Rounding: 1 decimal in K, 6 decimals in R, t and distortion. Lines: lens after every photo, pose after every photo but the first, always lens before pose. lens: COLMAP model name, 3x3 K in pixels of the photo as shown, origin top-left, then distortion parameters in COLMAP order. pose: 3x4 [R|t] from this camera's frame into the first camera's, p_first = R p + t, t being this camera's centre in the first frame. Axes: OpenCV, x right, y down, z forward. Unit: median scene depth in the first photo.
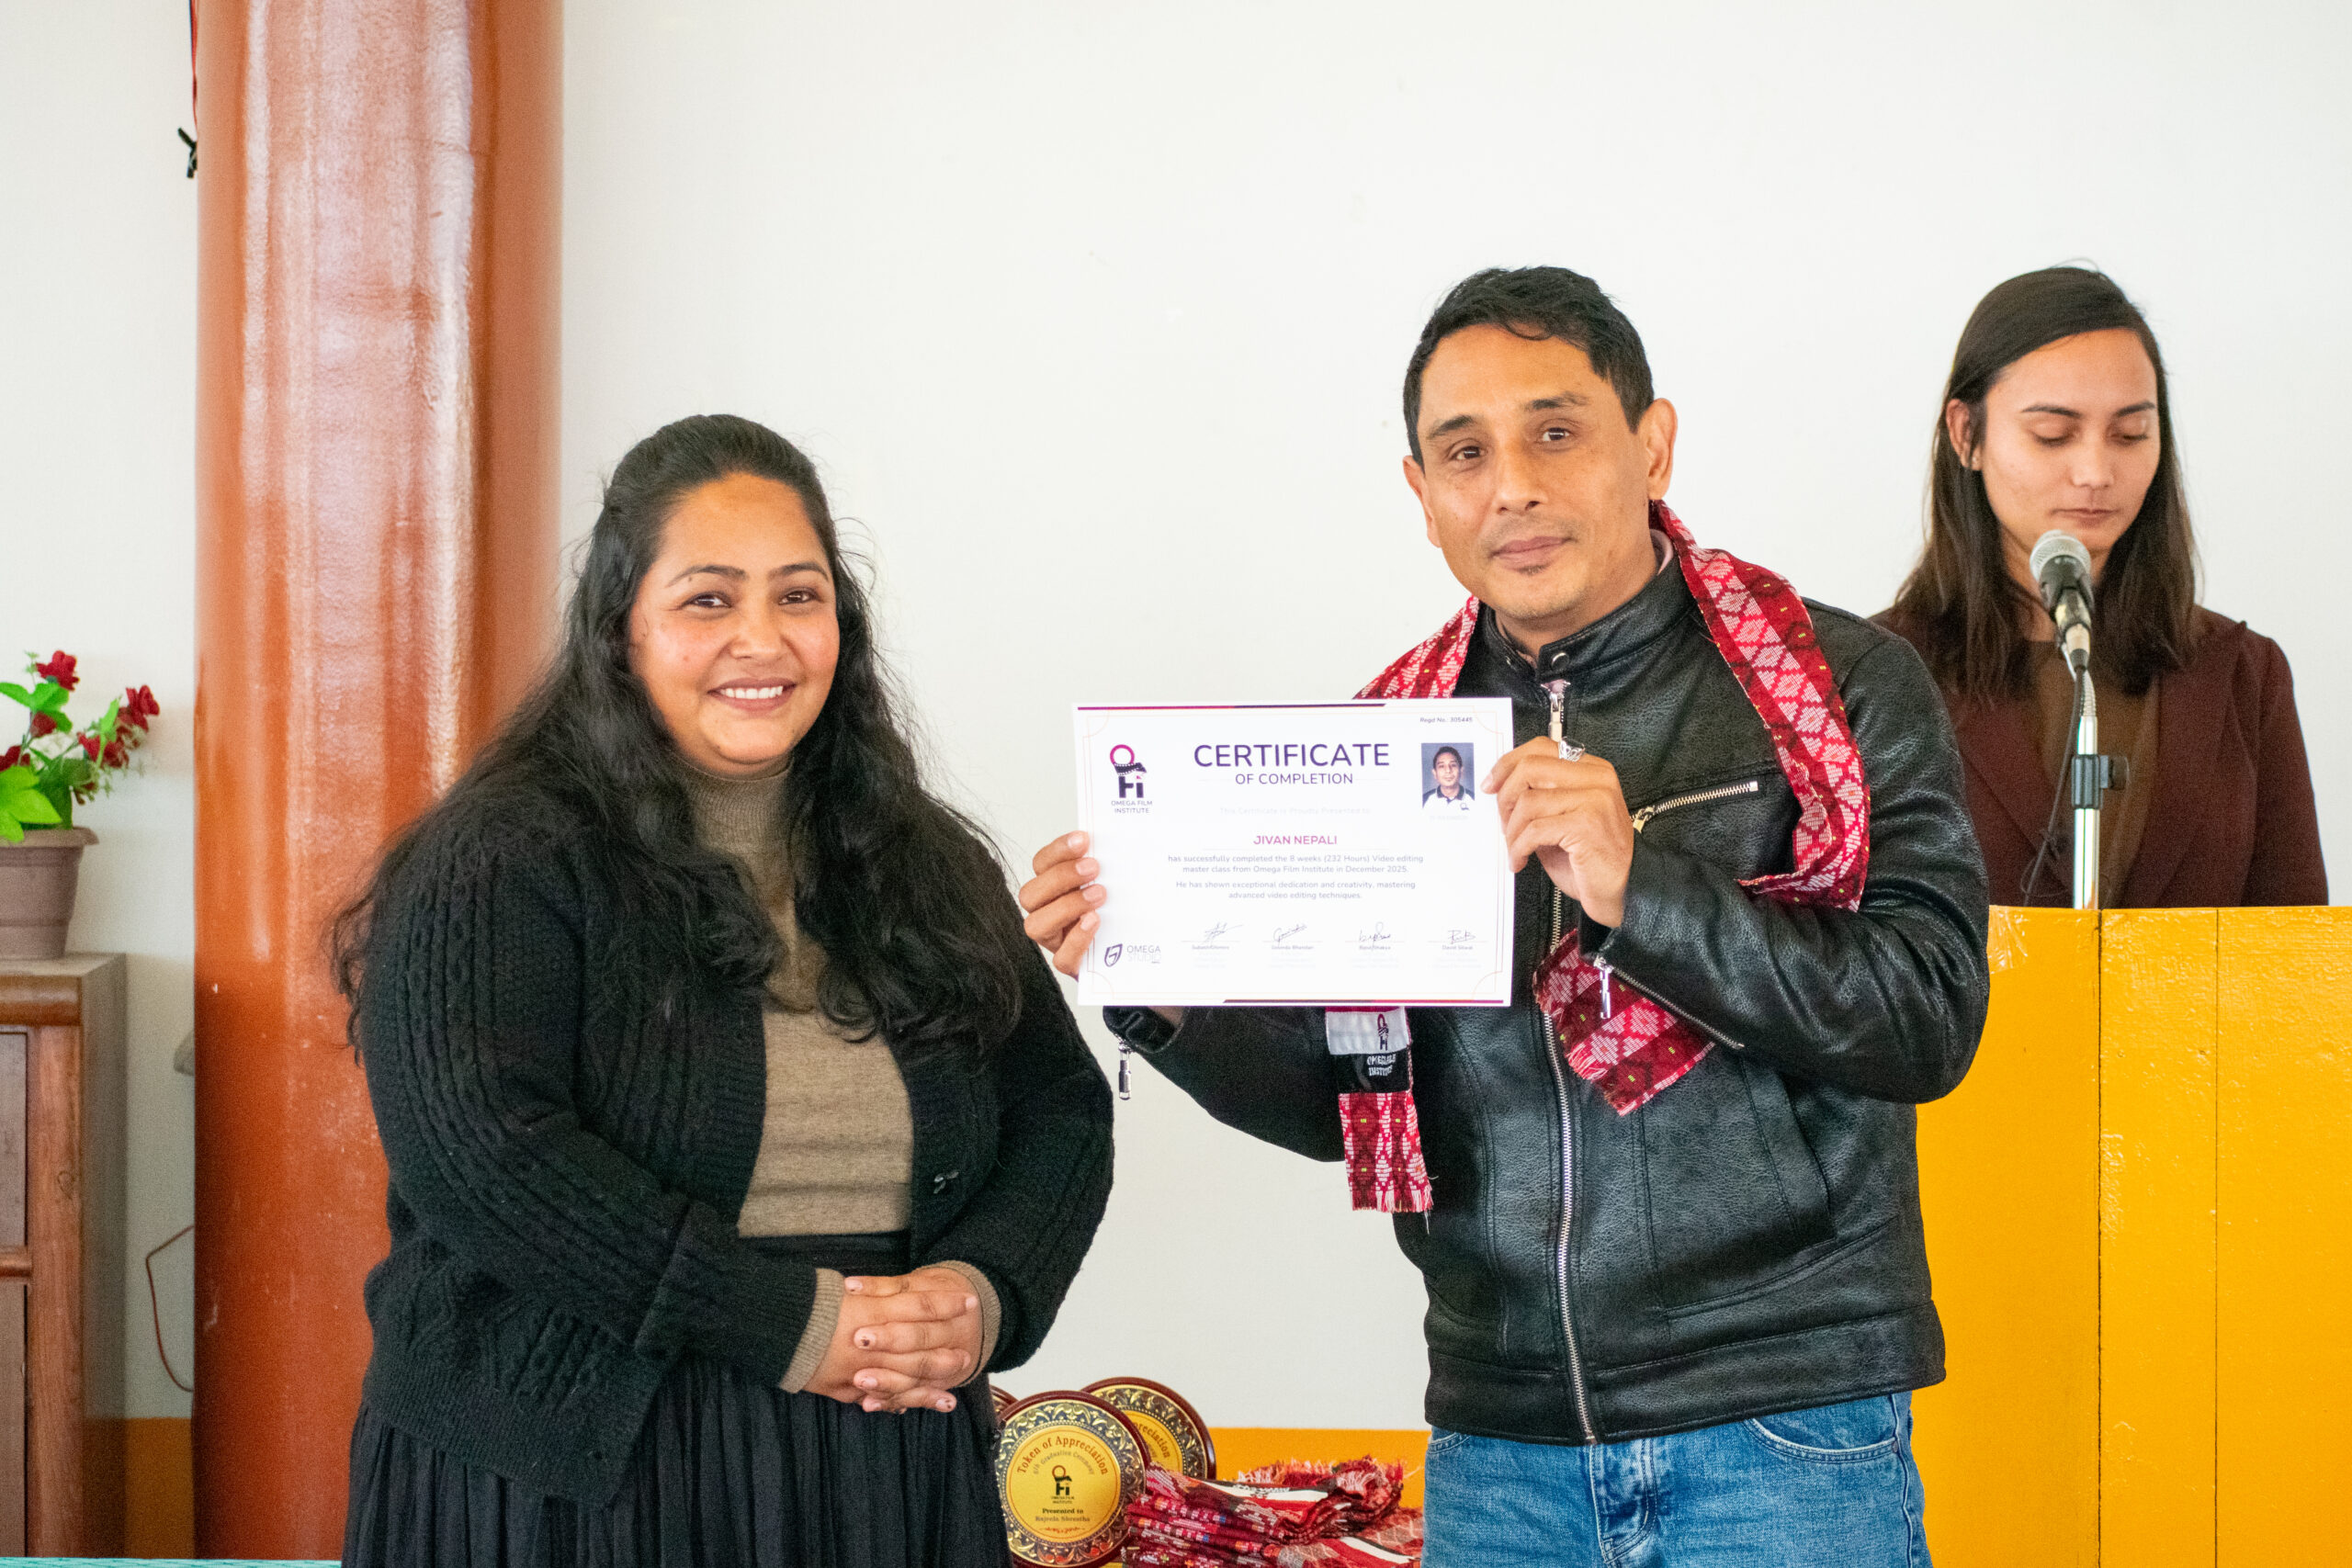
lens RADIAL K [[8415.9, 0, 1176.0], [0, 8415.9, 784.0], [0, 0, 1]] dist [-0.024273, 2.847082]
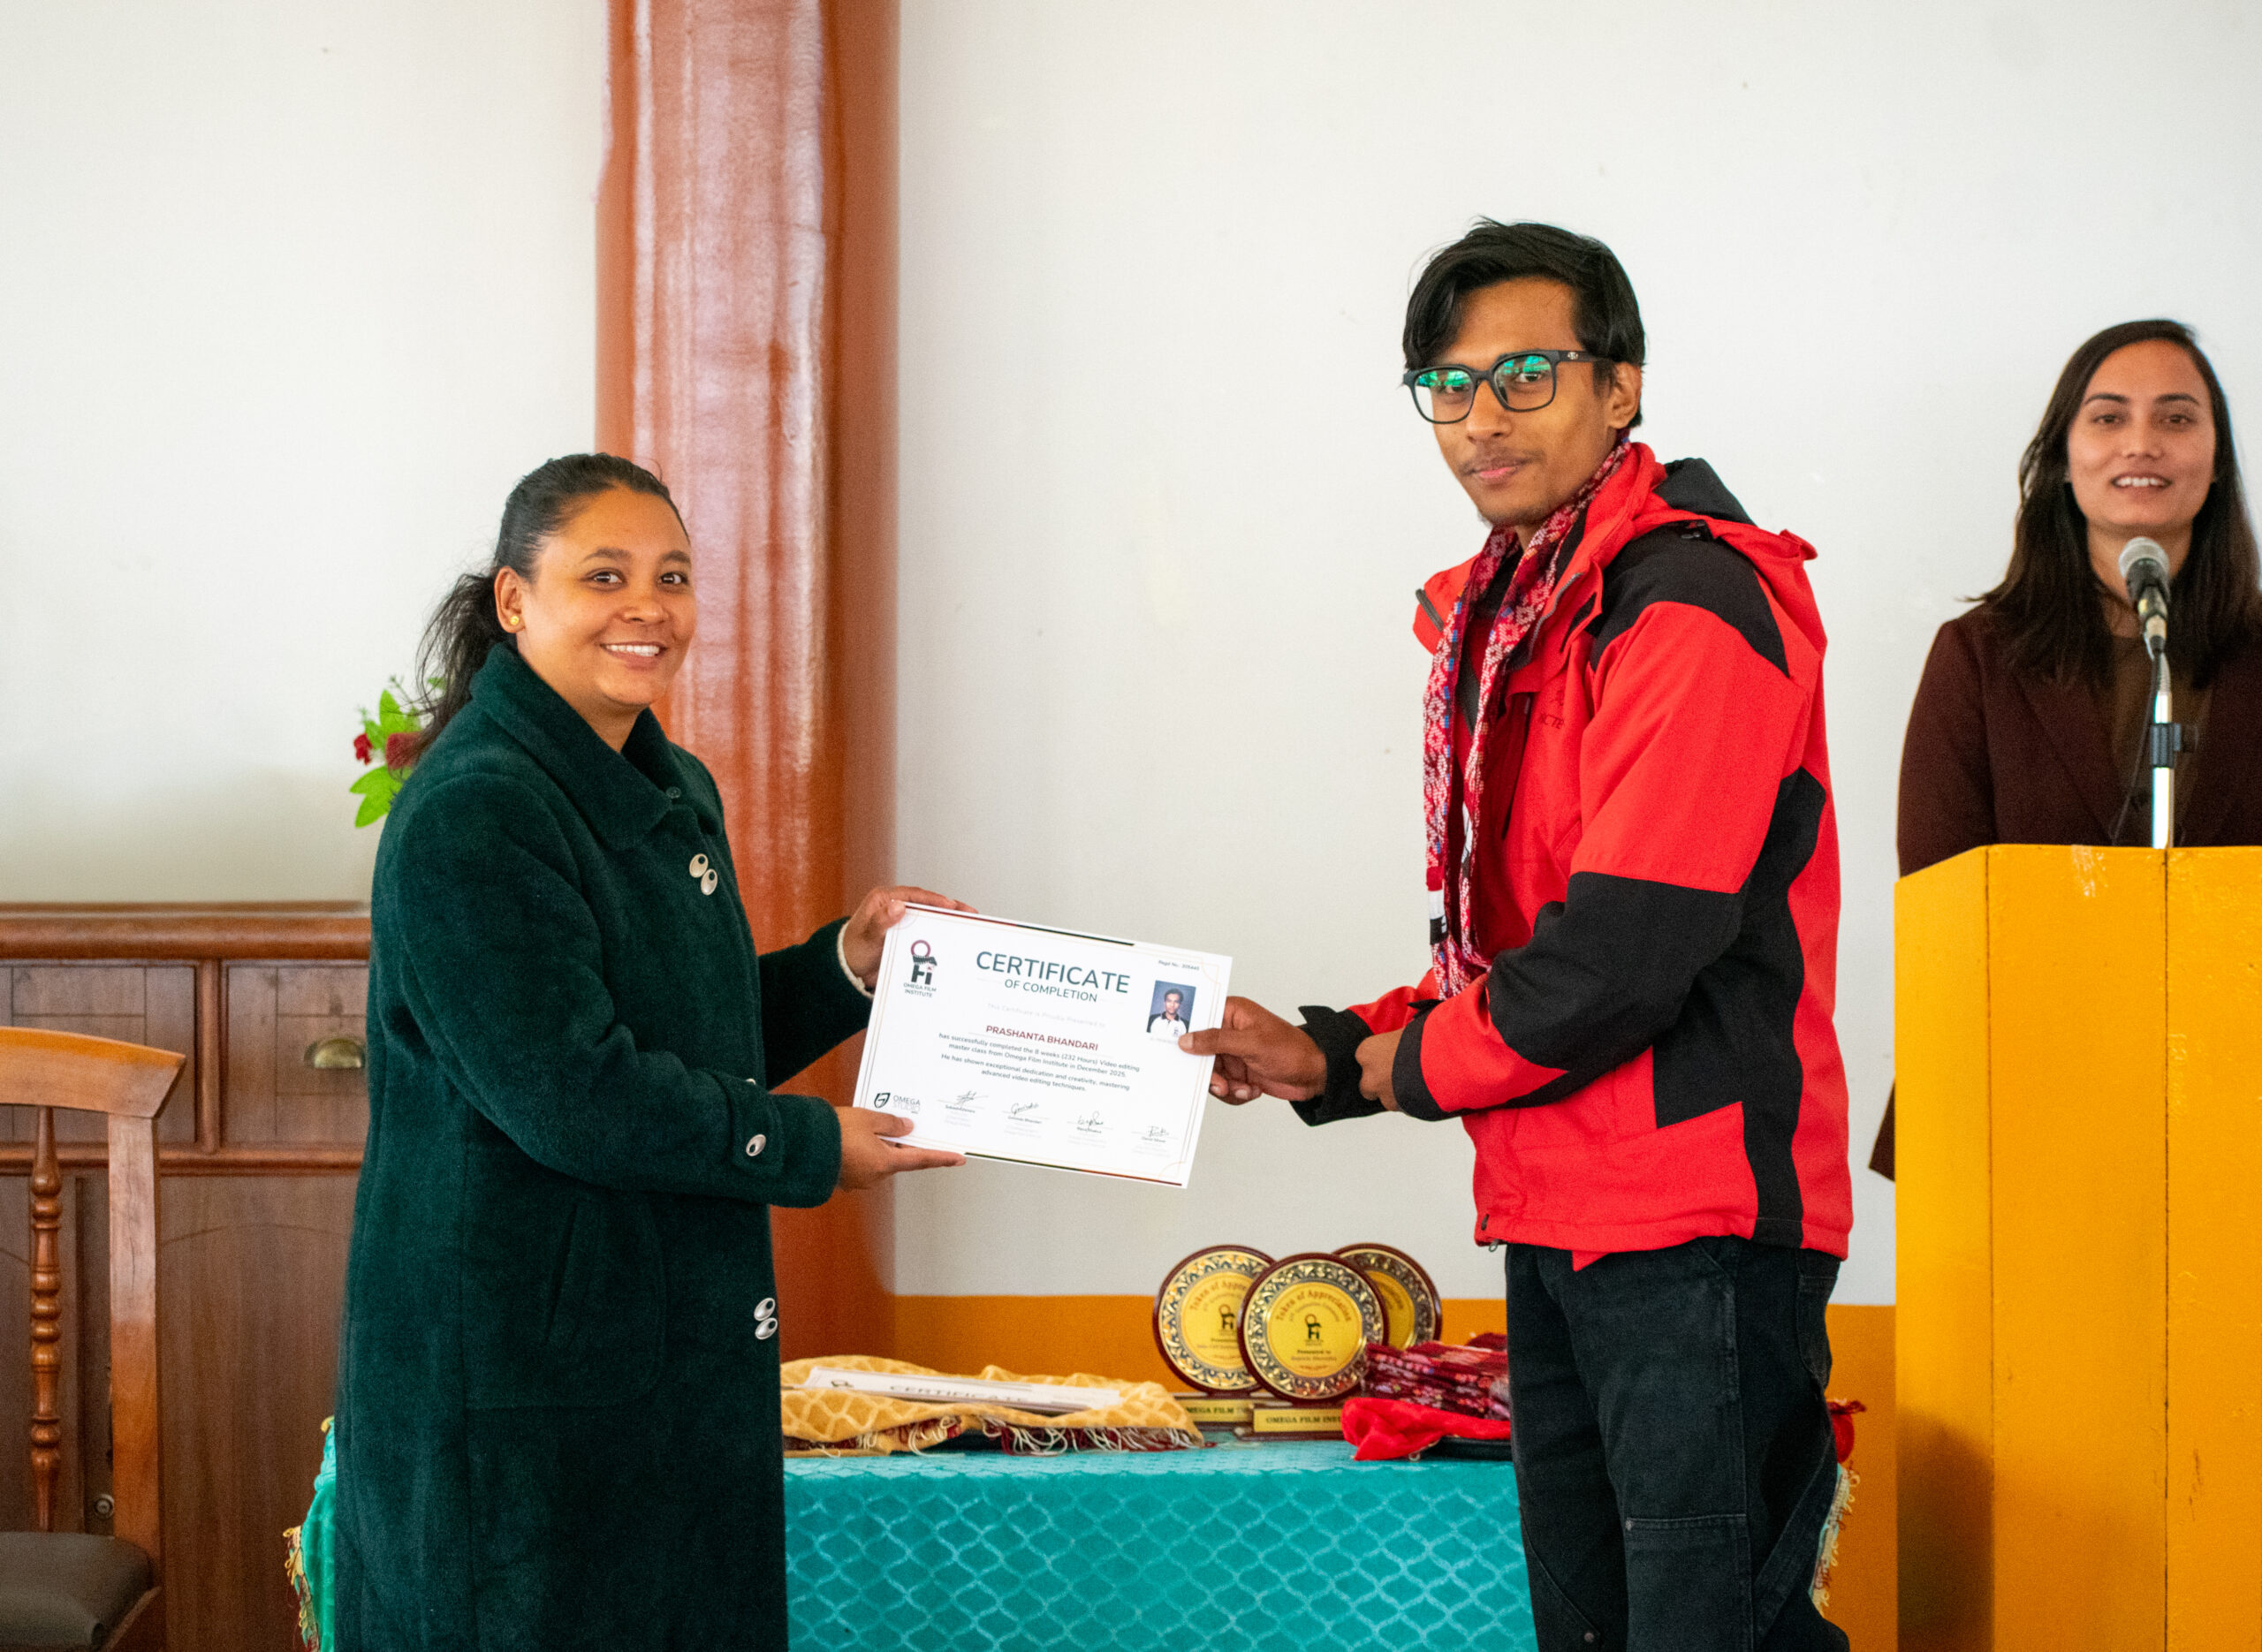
lens RADIAL K [[8348.4, 0, 1131.0], [0, 8348.4, 826.0], [0, 0, 1]] dist [-0.654817, 31.052465]
pose [[0.998790, -0.005689, -0.048856, 0.019157], [0.005812, 0.999980, 0.002367, 0.007631], [0.048841, -0.002648, 0.998803, -0.197728]]
